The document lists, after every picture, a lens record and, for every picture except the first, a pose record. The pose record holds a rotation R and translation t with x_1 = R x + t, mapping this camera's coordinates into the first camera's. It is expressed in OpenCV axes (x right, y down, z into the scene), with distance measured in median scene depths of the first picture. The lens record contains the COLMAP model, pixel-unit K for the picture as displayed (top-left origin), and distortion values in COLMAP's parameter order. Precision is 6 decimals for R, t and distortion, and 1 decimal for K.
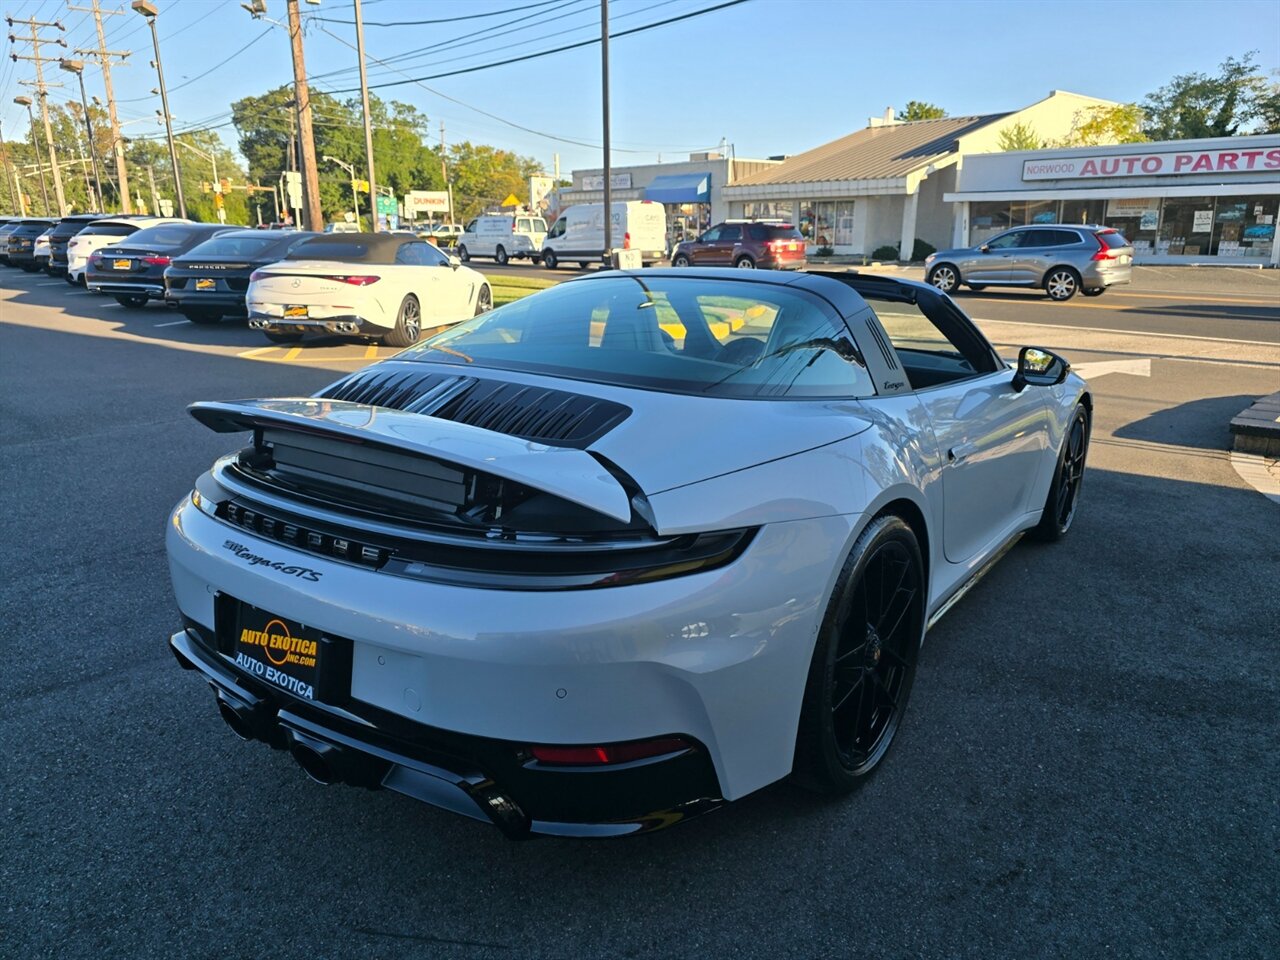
lens RADIAL K [[868.8, 0, 645.2], [0, 868.8, 473.0], [0, 0, 1]] dist [0.034970, -0.030812]
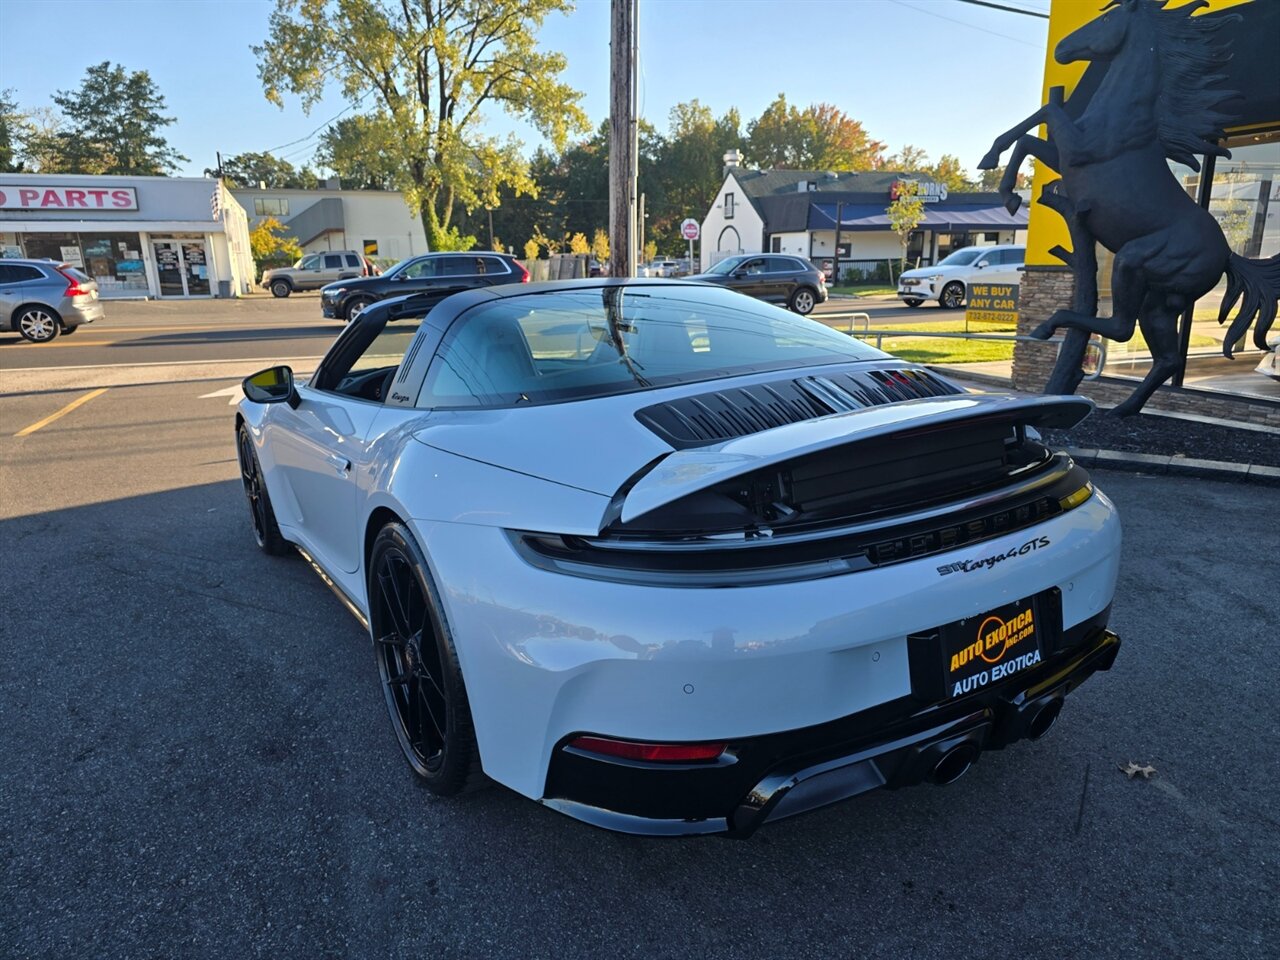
lens RADIAL K [[868.8, 0, 639.7], [0, 868.8, 485.8], [0, 0, 1]] dist [0.034970, -0.030812]
pose [[0.375707, -0.235726, 0.896258, -0.165904], [0.259769, 0.955126, 0.142316, -0.025096], [-0.889587, 0.179351, 0.420082, 0.107301]]
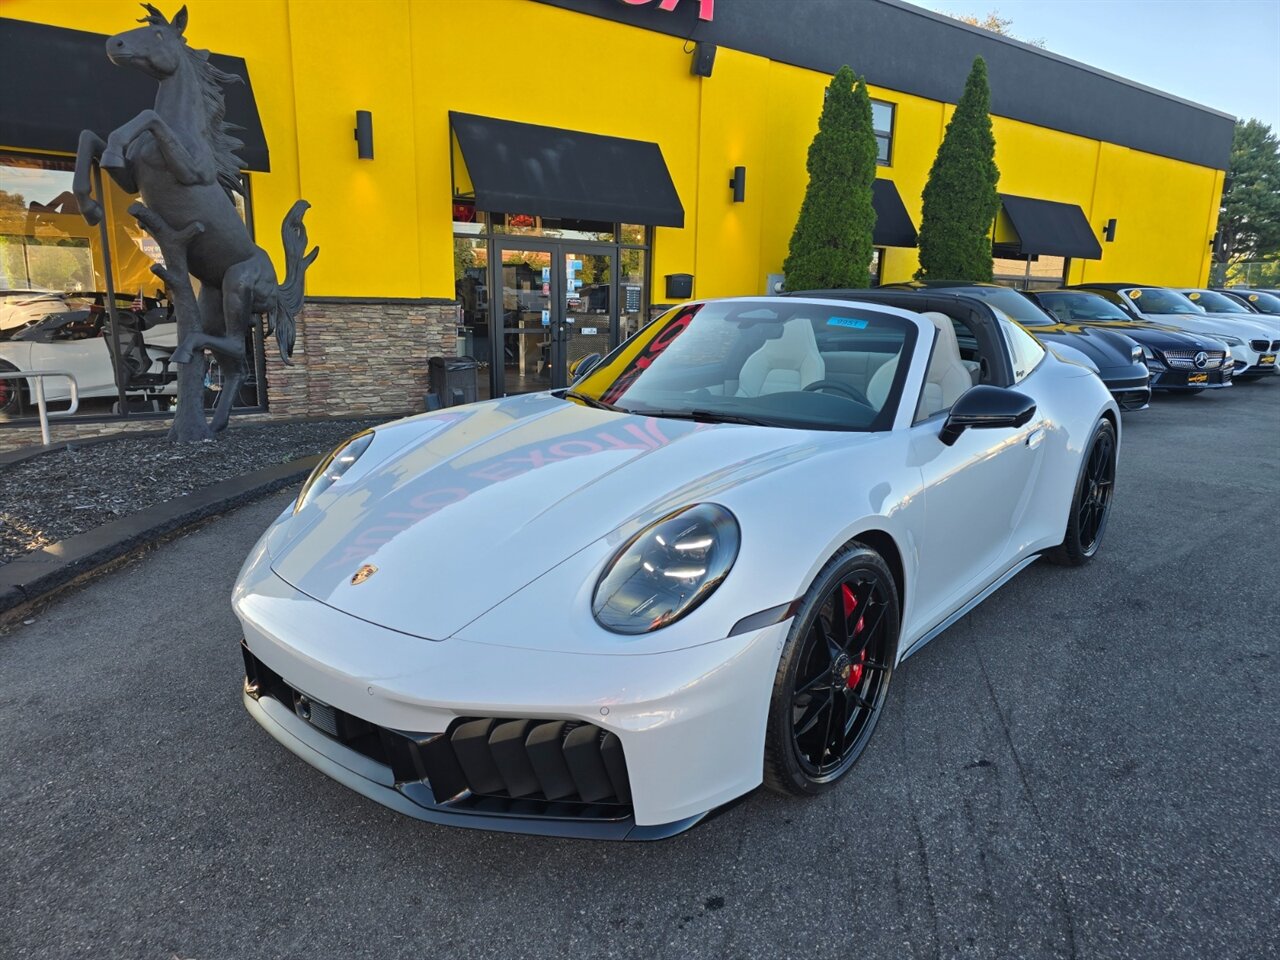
lens RADIAL K [[865.0, 0, 650.6], [0, 865.0, 481.2], [0, 0, 1]] dist [0.046786, -0.038366]
pose [[-0.997545, -0.028480, 0.063975, 0.057831], [0.003961, 0.889148, 0.457604, -0.111688], [-0.069916, 0.456734, -0.886852, 0.446603]]
